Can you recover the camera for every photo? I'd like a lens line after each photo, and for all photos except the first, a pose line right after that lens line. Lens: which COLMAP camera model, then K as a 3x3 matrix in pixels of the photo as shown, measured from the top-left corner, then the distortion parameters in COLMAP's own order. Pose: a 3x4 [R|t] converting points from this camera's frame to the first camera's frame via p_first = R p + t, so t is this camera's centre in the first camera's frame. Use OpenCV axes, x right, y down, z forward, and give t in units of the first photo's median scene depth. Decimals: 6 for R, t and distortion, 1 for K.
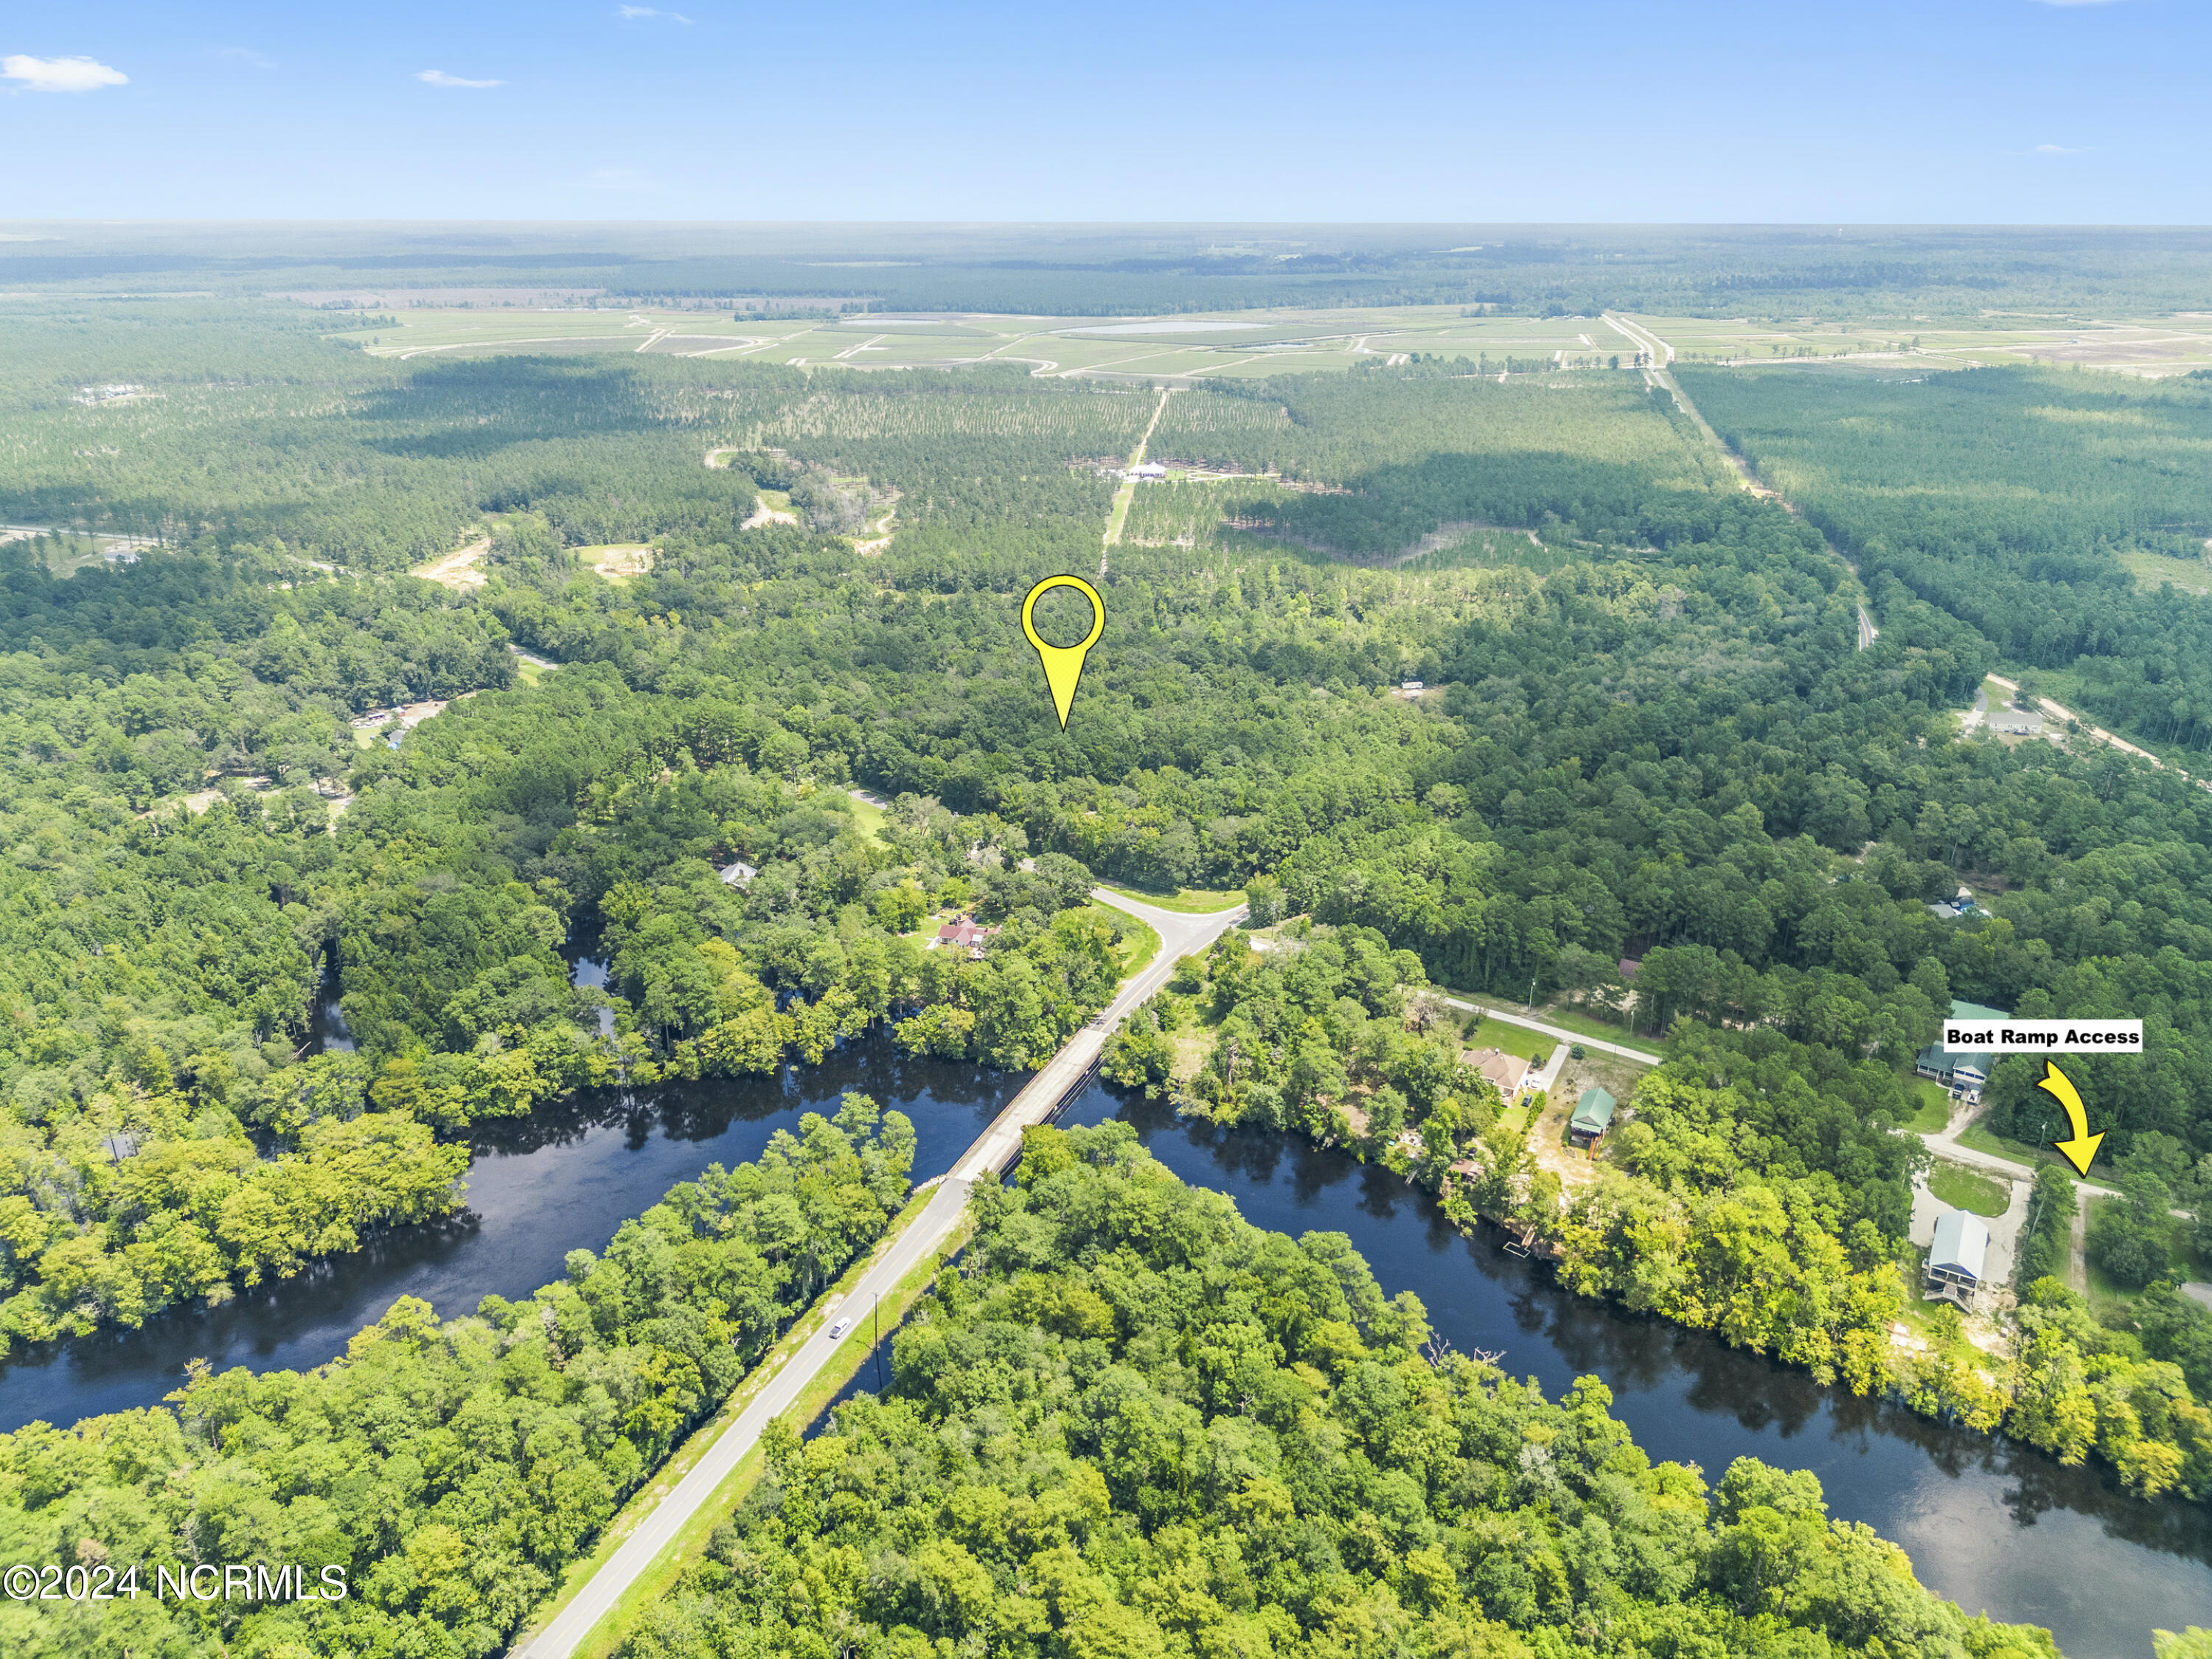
lens RADIAL K [[1546.7, 0, 1099.7], [0, 1546.7, 831.0], [0, 0, 1]] dist [0.022245, -0.020350]
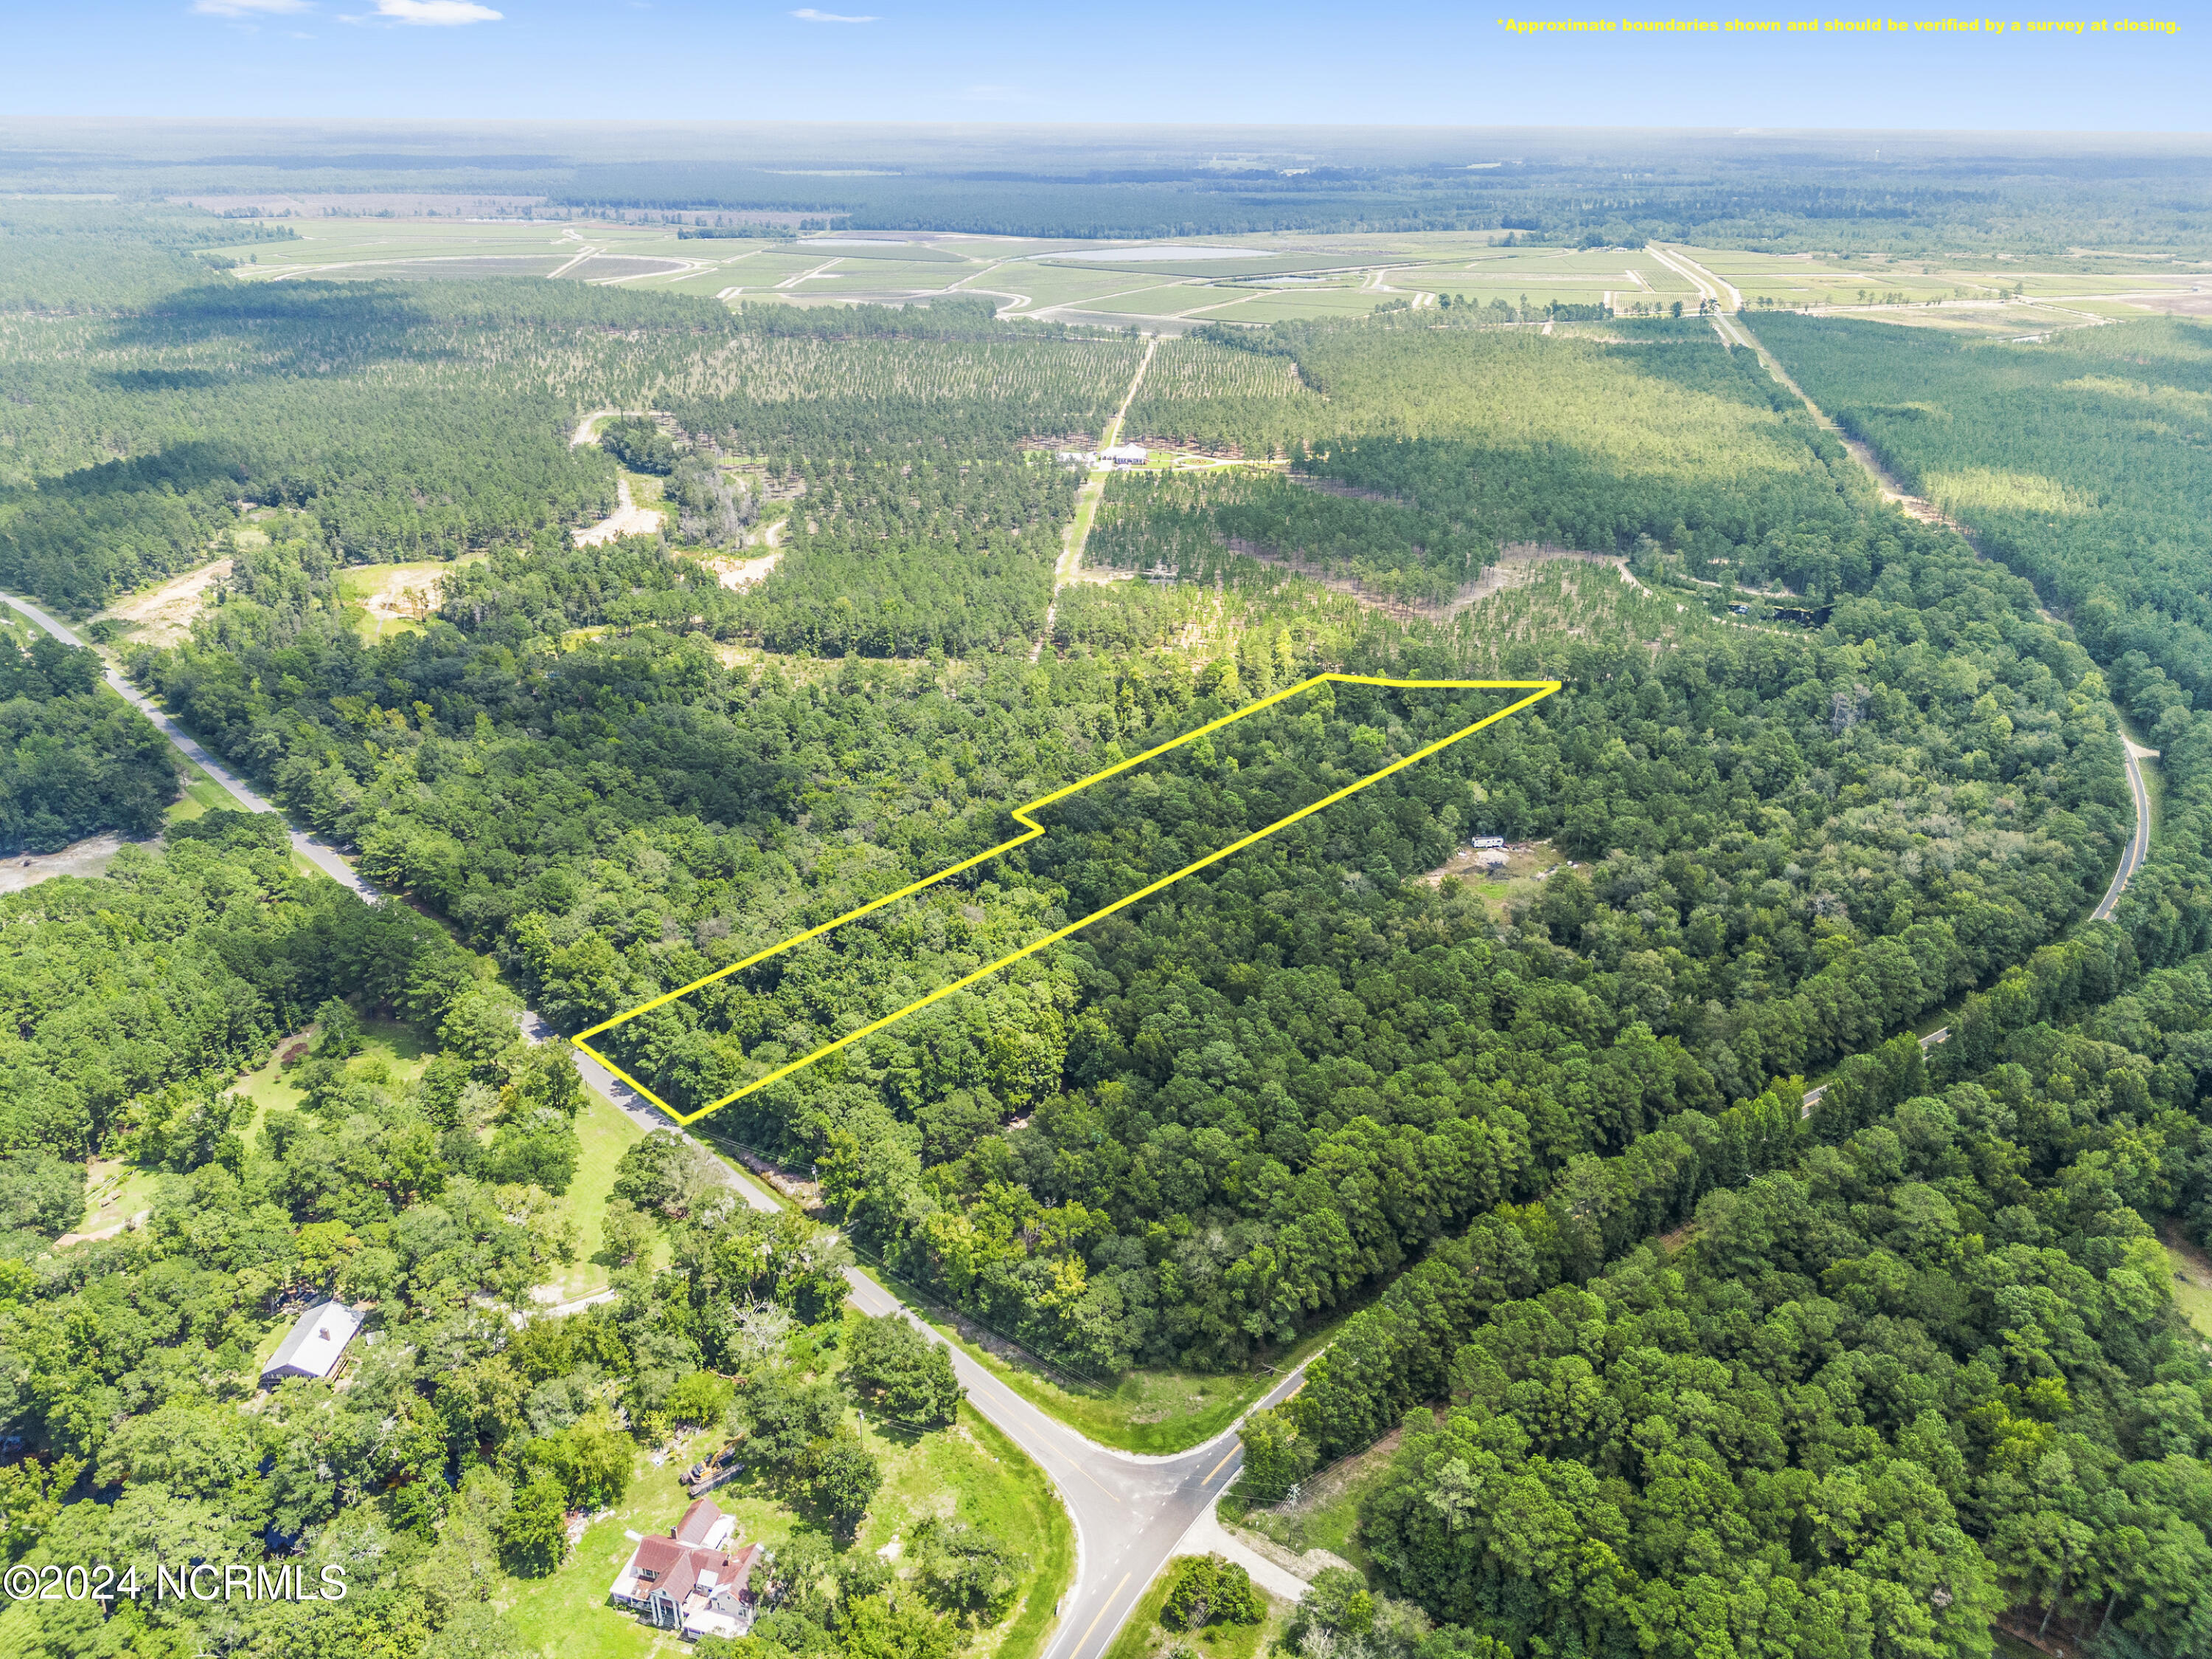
lens RADIAL K [[1546.7, 0, 1113.9], [0, 1546.7, 831.2], [0, 0, 1]] dist [0.022245, -0.020350]
pose [[0.999870, 0.009629, 0.012958, 0.012415], [-0.010268, 0.998690, 0.050137, -0.056518], [-0.012459, -0.050264, 0.998658, 0.139081]]
